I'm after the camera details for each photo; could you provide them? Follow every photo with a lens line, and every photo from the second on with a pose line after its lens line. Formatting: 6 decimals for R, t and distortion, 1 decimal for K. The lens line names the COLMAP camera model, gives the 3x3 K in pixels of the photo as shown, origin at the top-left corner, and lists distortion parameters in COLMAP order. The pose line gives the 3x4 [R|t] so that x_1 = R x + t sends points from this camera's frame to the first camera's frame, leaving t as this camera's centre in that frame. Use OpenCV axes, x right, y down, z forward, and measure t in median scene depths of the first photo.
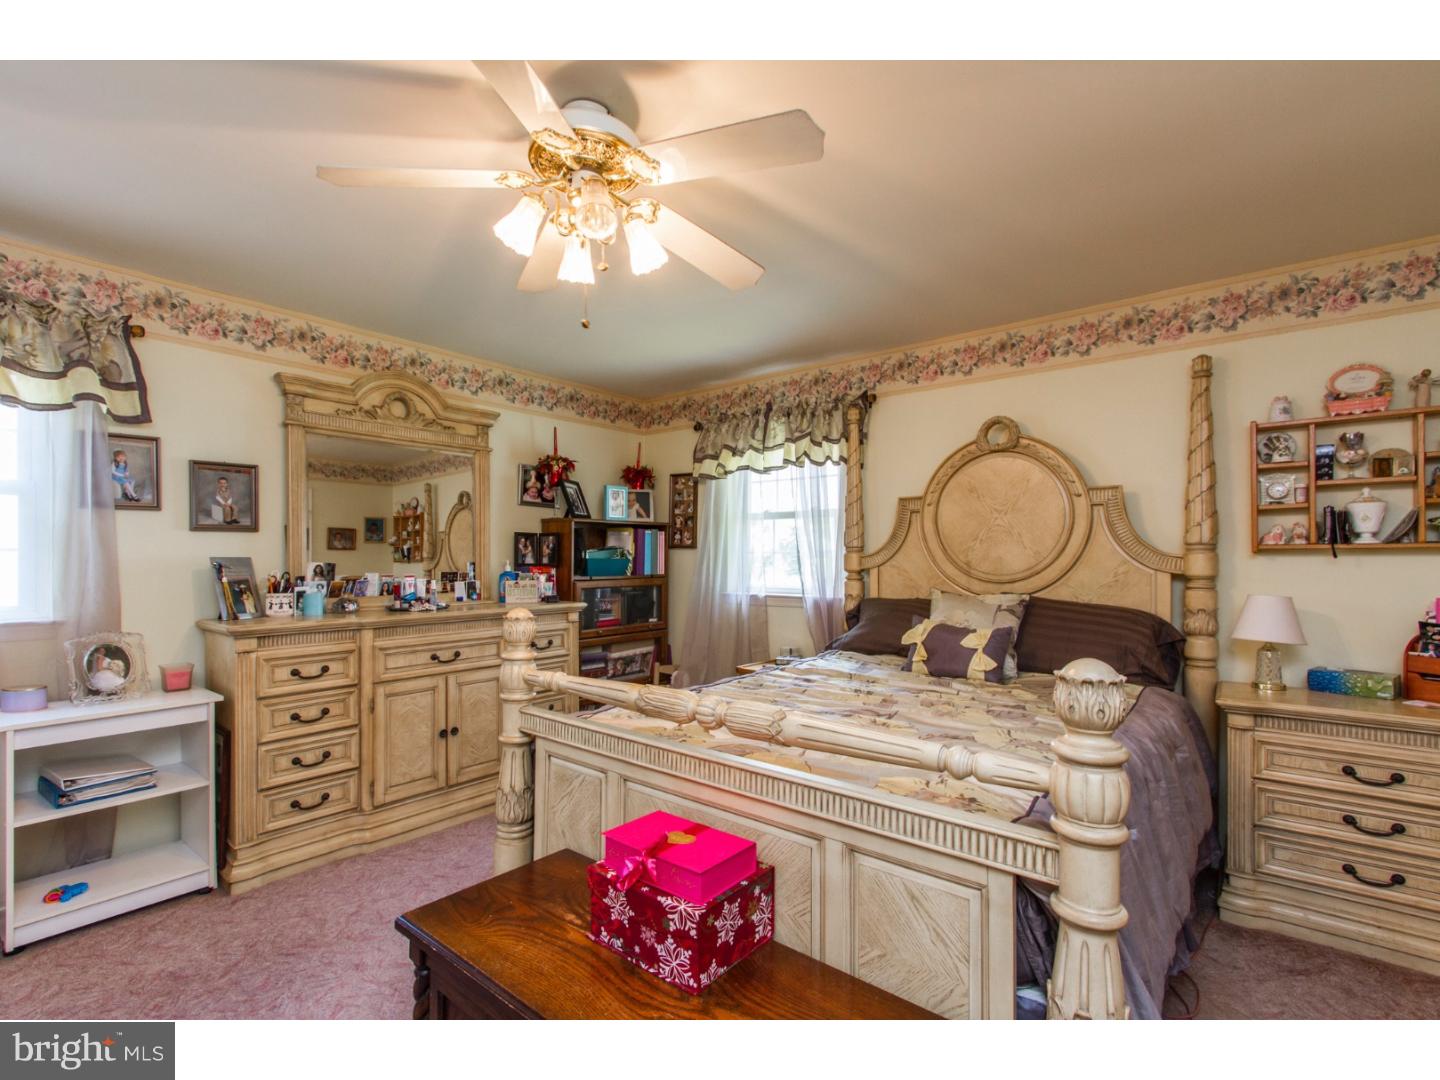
lens RADIAL K [[667.6, 0, 720.5], [0, 667.6, 562.1], [0, 0, 1]] dist [0.001354, 0.000149]
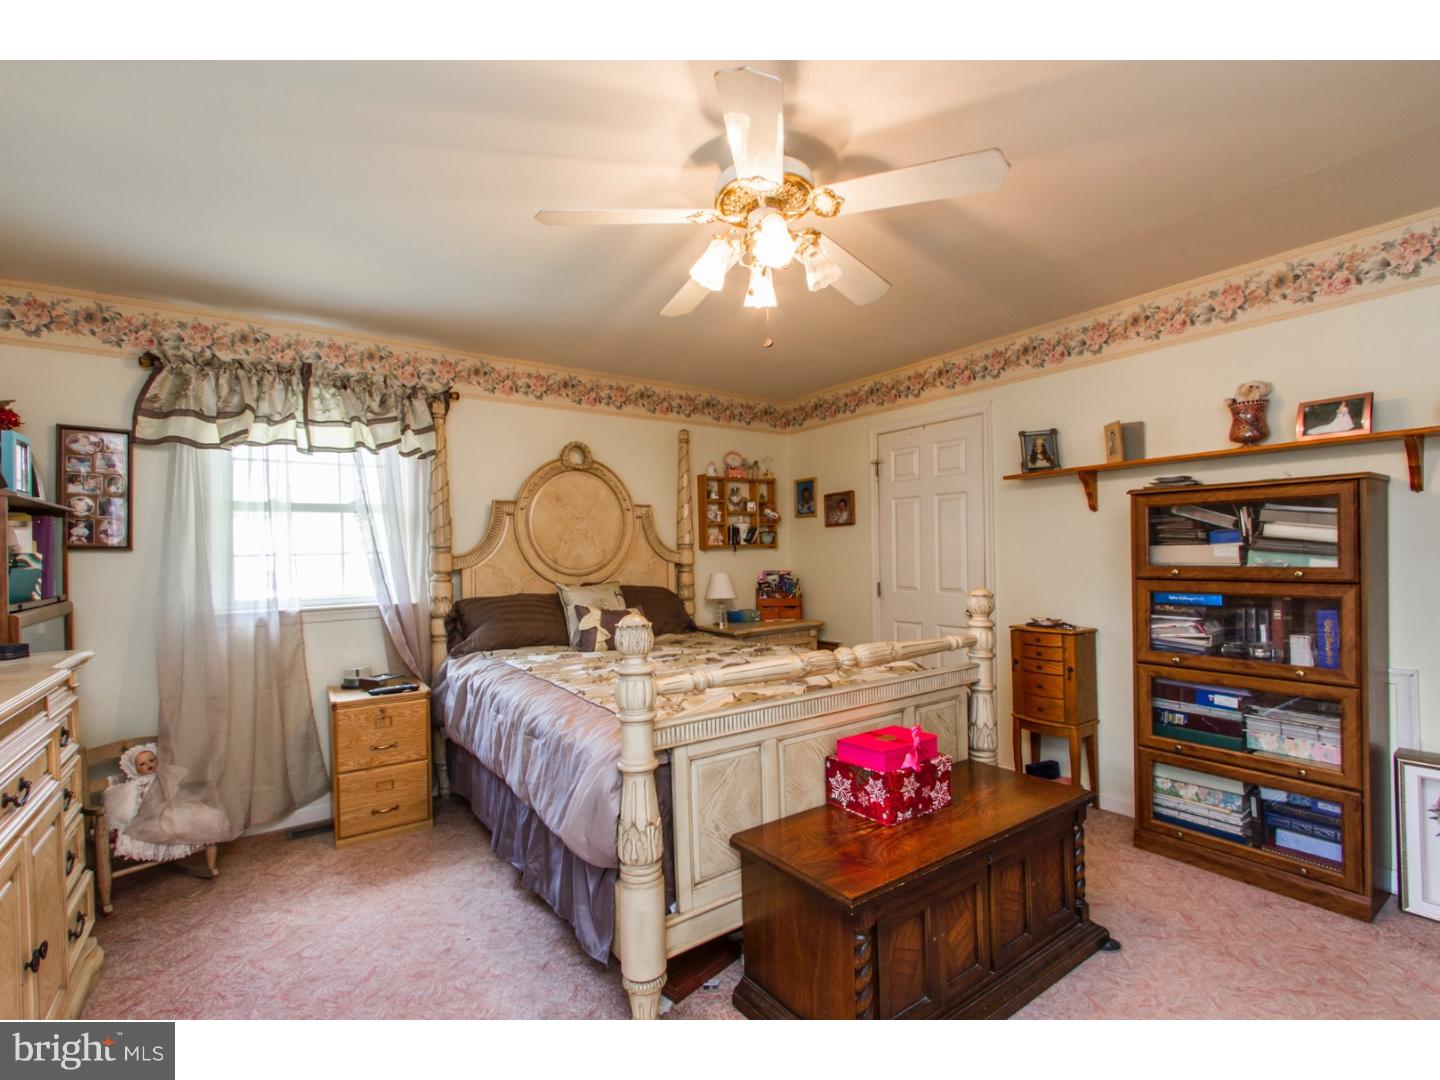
lens RADIAL K [[659.5, 0, 715.5], [0, 659.5, 555.7], [0, 0, 1]] dist [0.001257, 0.000168]
pose [[0.266008, -0.013793, 0.963872, -0.721380], [0.024941, 0.999661, 0.007422, -0.008663], [-0.963648, 0.022066, 0.266262, 0.438163]]
